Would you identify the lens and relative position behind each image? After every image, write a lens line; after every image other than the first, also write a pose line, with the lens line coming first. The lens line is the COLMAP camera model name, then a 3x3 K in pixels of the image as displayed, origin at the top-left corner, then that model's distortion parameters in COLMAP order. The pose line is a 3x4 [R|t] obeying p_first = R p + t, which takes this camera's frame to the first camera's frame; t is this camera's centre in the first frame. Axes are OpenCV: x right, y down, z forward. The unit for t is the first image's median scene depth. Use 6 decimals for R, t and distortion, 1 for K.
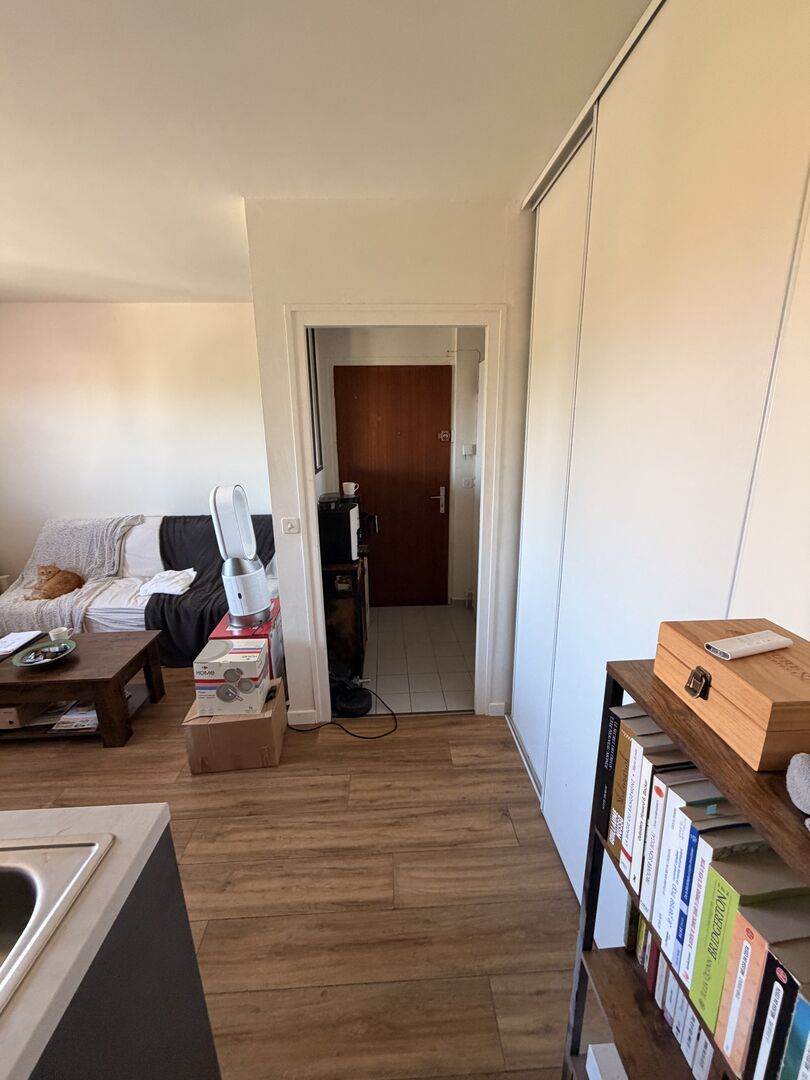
lens RADIAL K [[429.6, 0, 404.9], [0, 429.6, 544.1], [0, 0, 1]] dist [-0.003930, -0.000191]
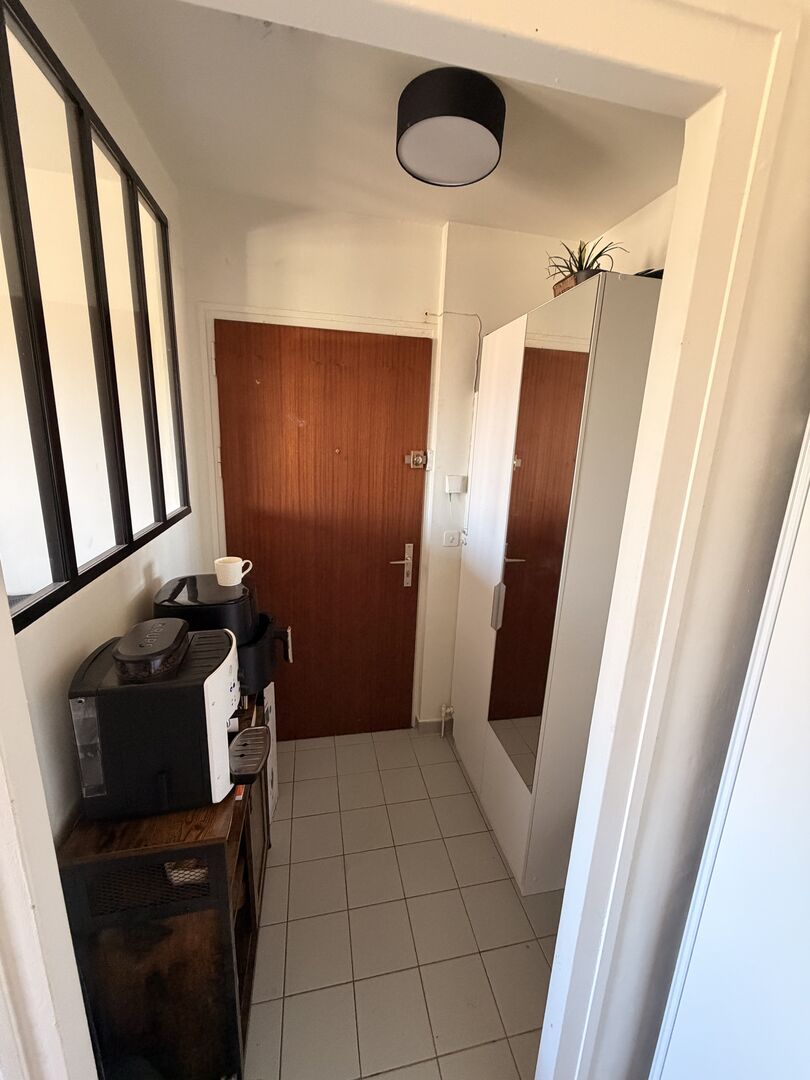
lens RADIAL K [[429.6, 0, 404.1], [0, 429.6, 539.1], [0, 0, 1]] dist [-0.003930, -0.000191]
pose [[0.986186, 0.014756, 0.164982, -0.018230], [-0.010986, 0.999658, -0.023742, -0.130336], [-0.165276, 0.021602, 0.986011, 0.431969]]
